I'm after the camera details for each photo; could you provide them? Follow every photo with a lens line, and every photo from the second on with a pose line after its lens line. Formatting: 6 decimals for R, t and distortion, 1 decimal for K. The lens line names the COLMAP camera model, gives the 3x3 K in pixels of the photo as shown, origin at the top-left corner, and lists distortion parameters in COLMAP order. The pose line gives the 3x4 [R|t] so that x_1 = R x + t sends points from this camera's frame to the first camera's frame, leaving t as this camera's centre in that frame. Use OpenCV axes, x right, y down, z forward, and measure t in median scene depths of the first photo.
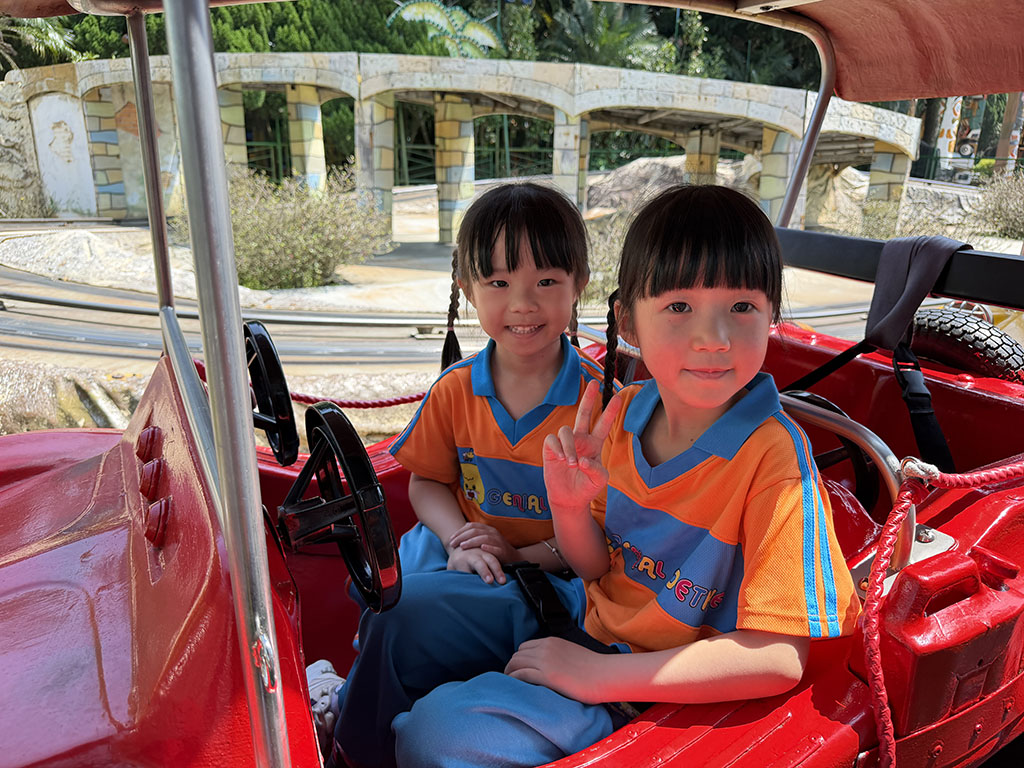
lens RADIAL K [[735.0, 0, 517.0], [0, 735.0, 394.3], [0, 0, 1]] dist [0.001863, -0.017927]
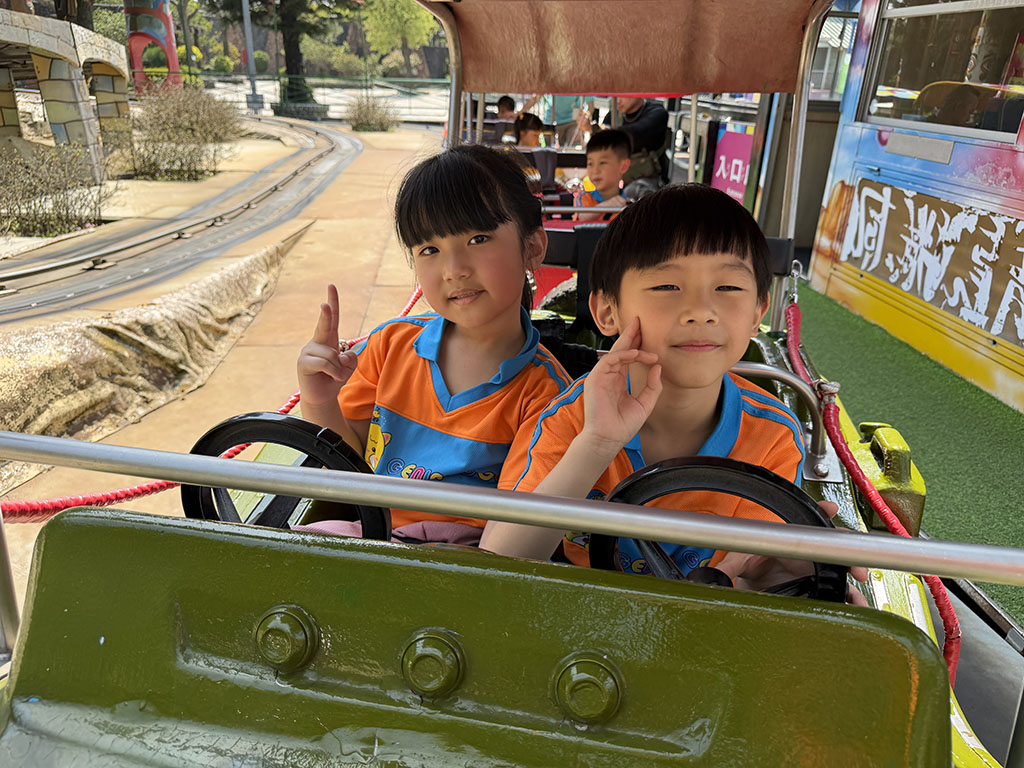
lens RADIAL K [[735.0, 0, 514.7], [0, 735.0, 391.0], [0, 0, 1]] dist [0.001863, -0.017927]
pose [[0.383255, -0.361396, 0.850005, -0.404279], [0.258858, 0.925421, 0.276745, -0.021336], [-0.886628, 0.113966, 0.448222, -0.029830]]
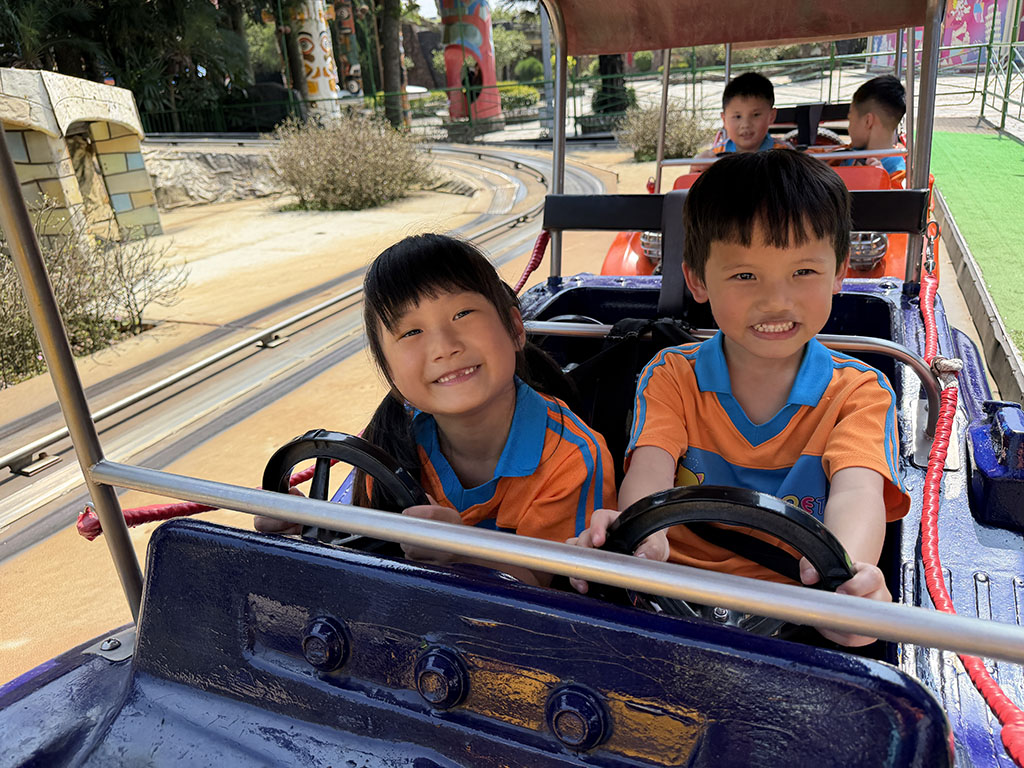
lens RADIAL K [[735.0, 0, 516.9], [0, 735.0, 383.4], [0, 0, 1]] dist [0.001863, -0.017927]
pose [[0.779188, -0.305505, 0.547296, 0.434649], [0.277416, 0.951083, 0.135944, -0.101570], [-0.562056, 0.045903, 0.825825, 0.289212]]
